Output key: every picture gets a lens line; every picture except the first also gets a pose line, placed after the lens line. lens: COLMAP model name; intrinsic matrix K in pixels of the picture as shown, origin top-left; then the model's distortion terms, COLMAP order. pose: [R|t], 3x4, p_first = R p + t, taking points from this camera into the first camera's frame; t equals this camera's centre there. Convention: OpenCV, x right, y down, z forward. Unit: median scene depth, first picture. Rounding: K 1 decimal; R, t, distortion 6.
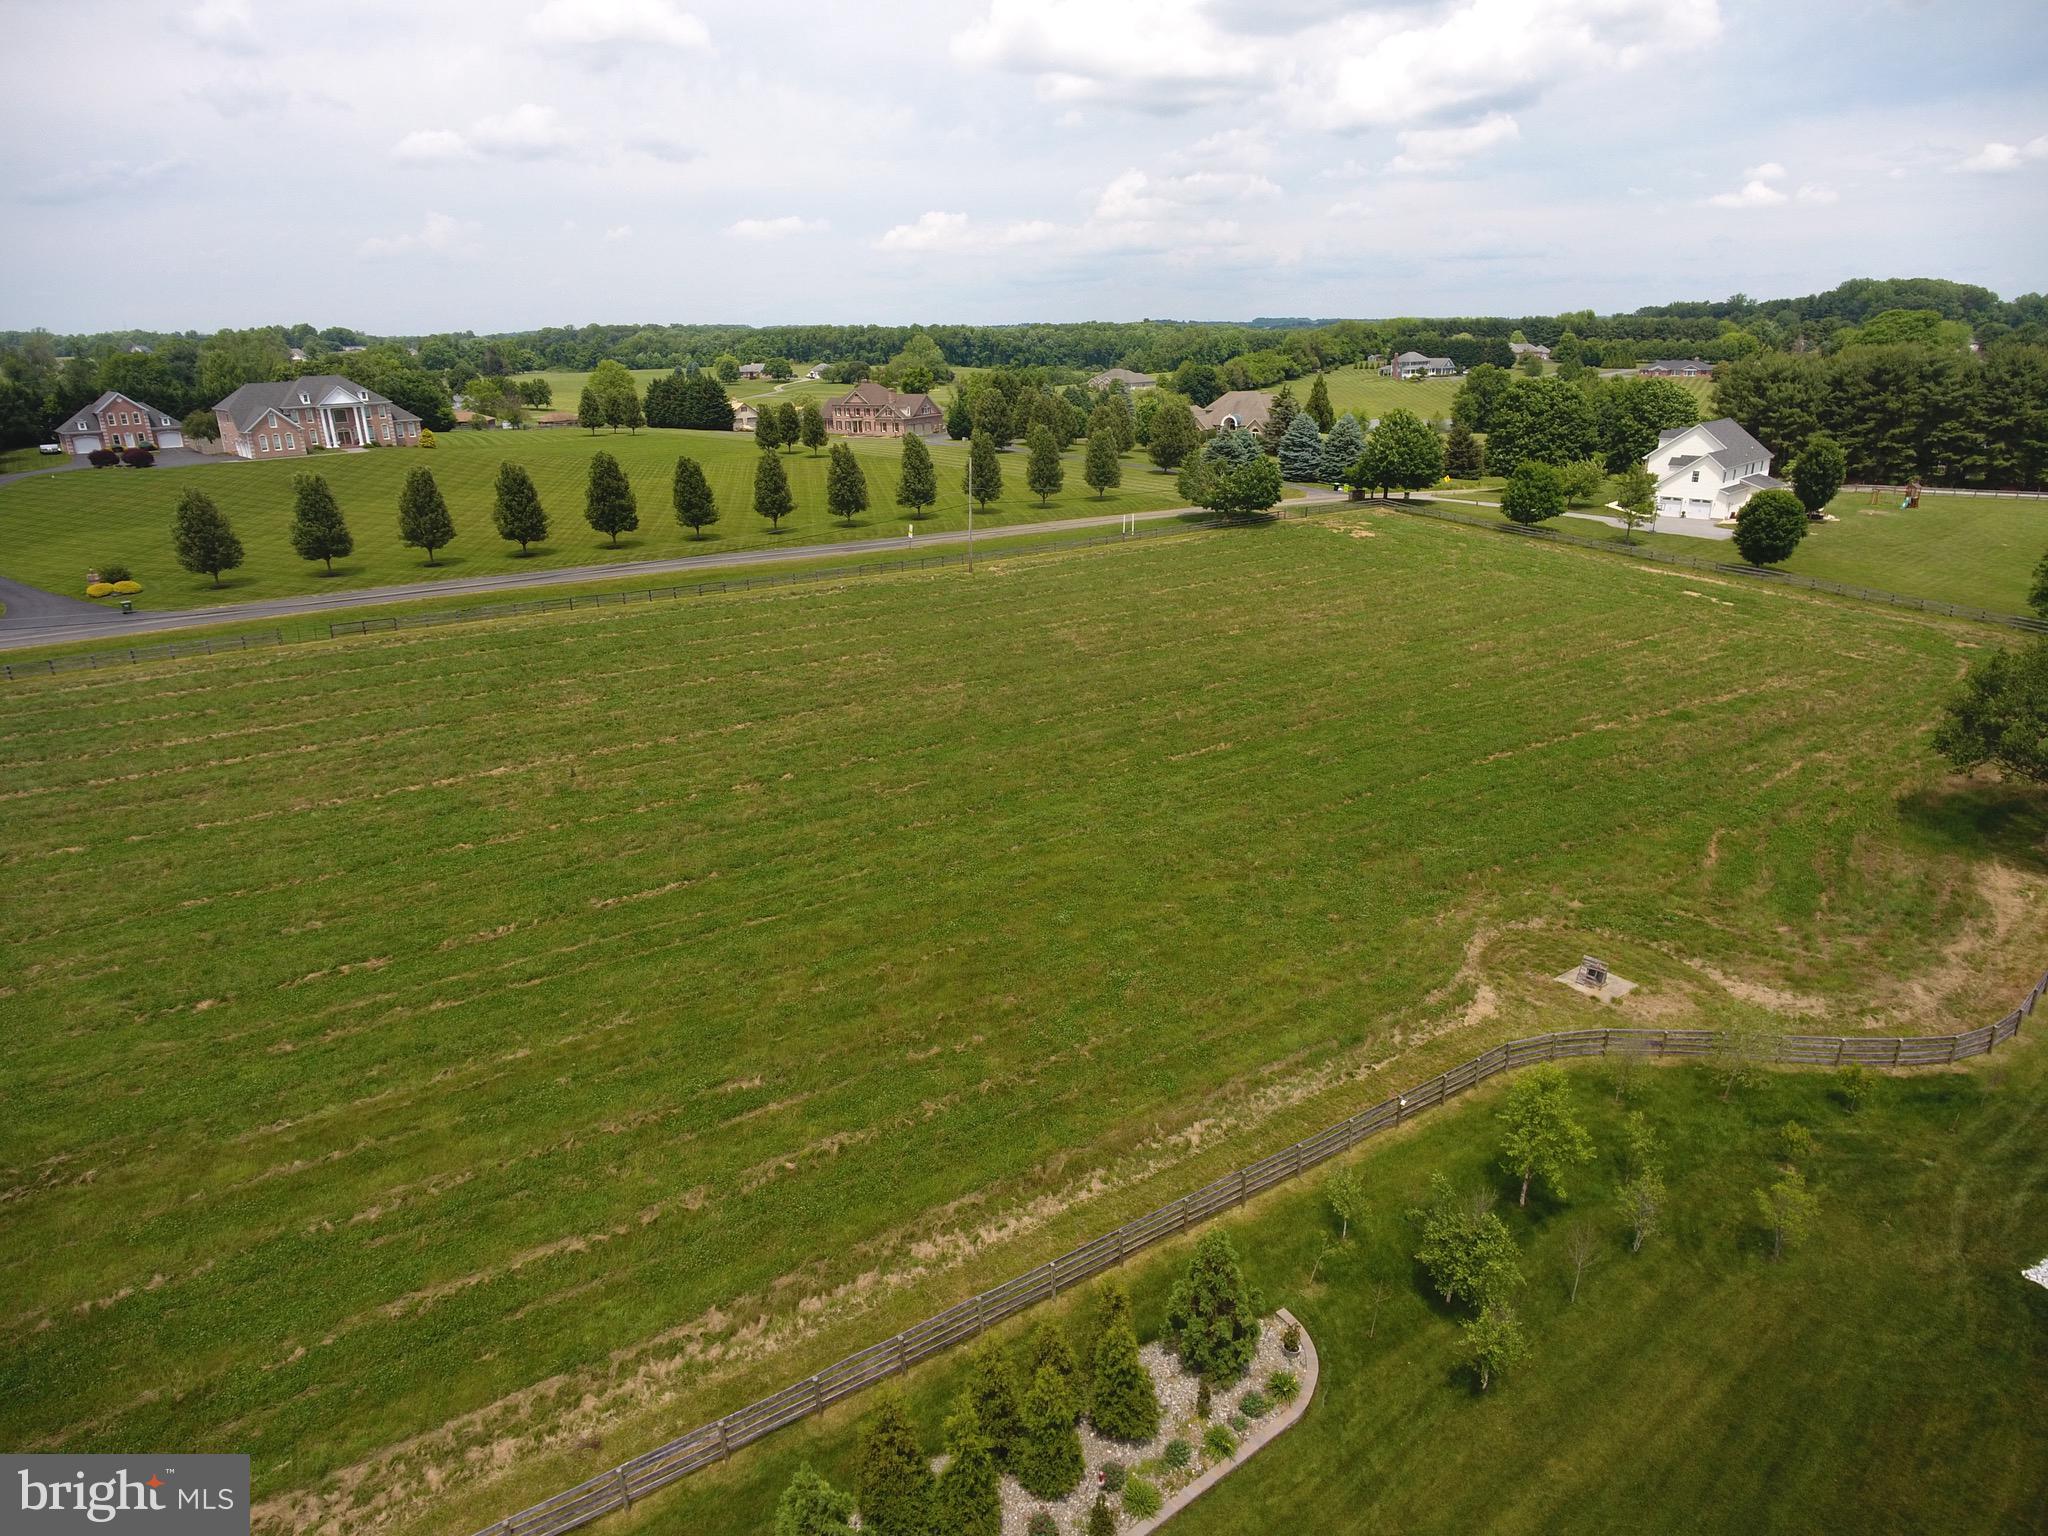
lens RADIAL K [[1194.6, 0, 1013.4], [0, 1194.6, 774.4], [0, 0, 1]] dist [0.000803, -0.006096]
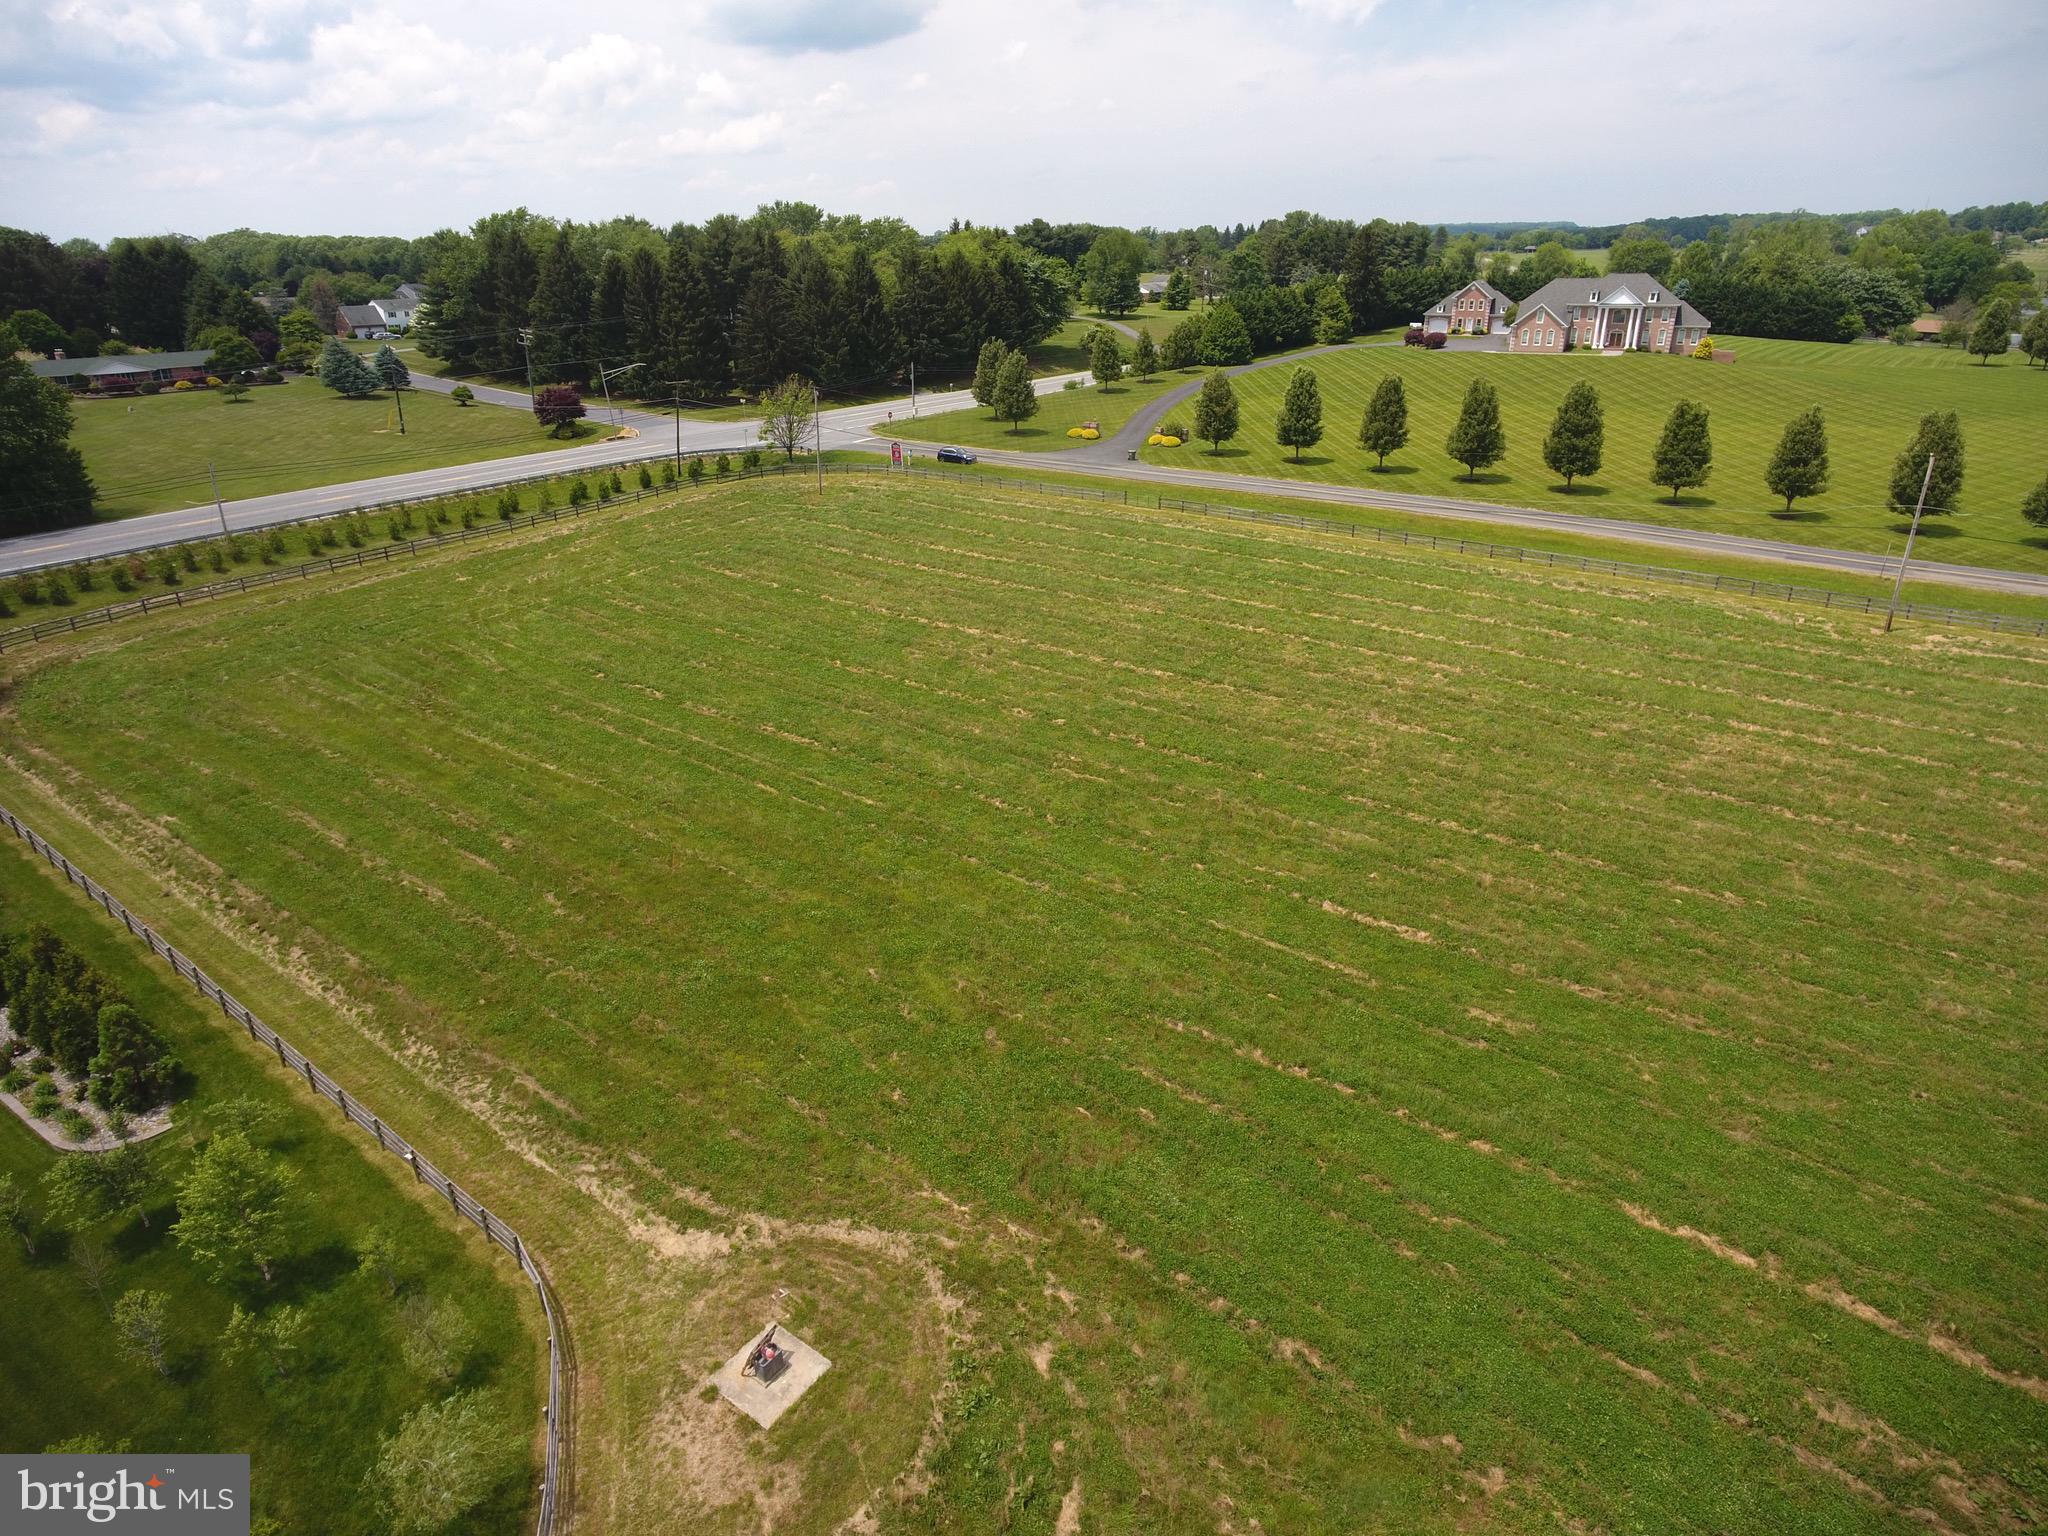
lens RADIAL K [[1194.6, 0, 1029.2], [0, 1194.6, 773.4], [0, 0, 1]] dist [0.000803, -0.006096]
pose [[0.341063, 0.396358, -0.852395, 0.227110], [-0.320406, 0.901482, 0.290981, -0.082168], [0.883751, 0.173869, 0.434457, 0.188521]]
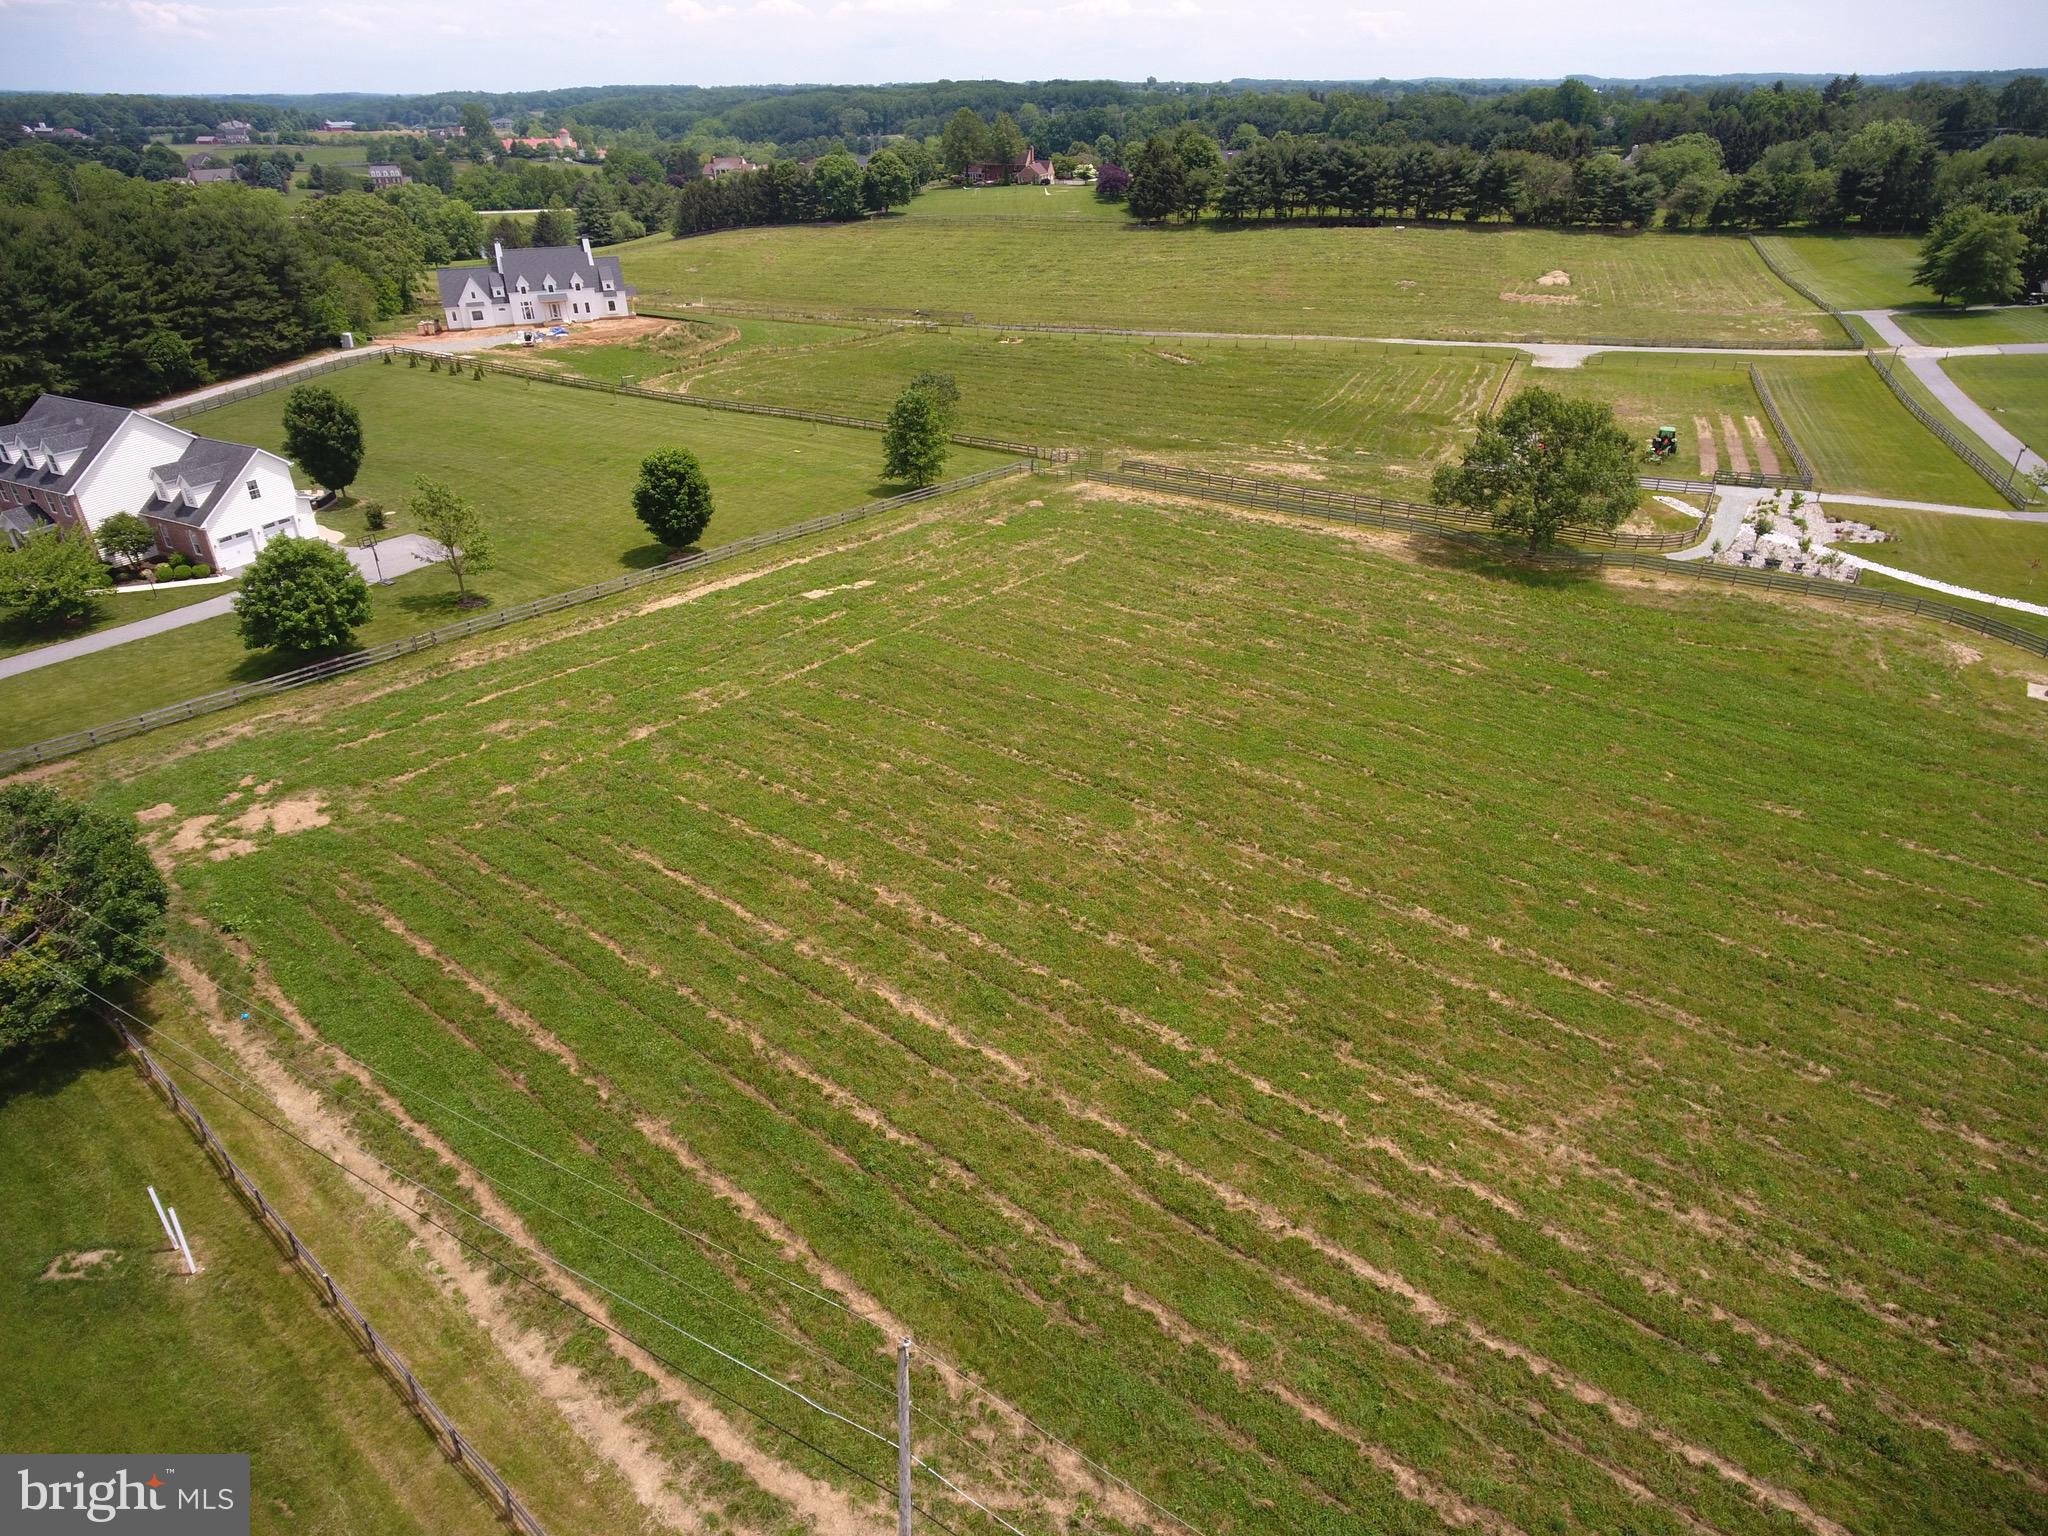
lens RADIAL K [[1194.6, 0, 1041.9], [0, 1194.6, 754.5], [0, 0, 1]] dist [0.000803, -0.006096]
pose [[-0.336153, -0.442112, 0.831588, -0.083384], [0.341086, 0.765881, 0.545057, -0.236336], [-0.877873, 0.466865, -0.106655, 0.542724]]
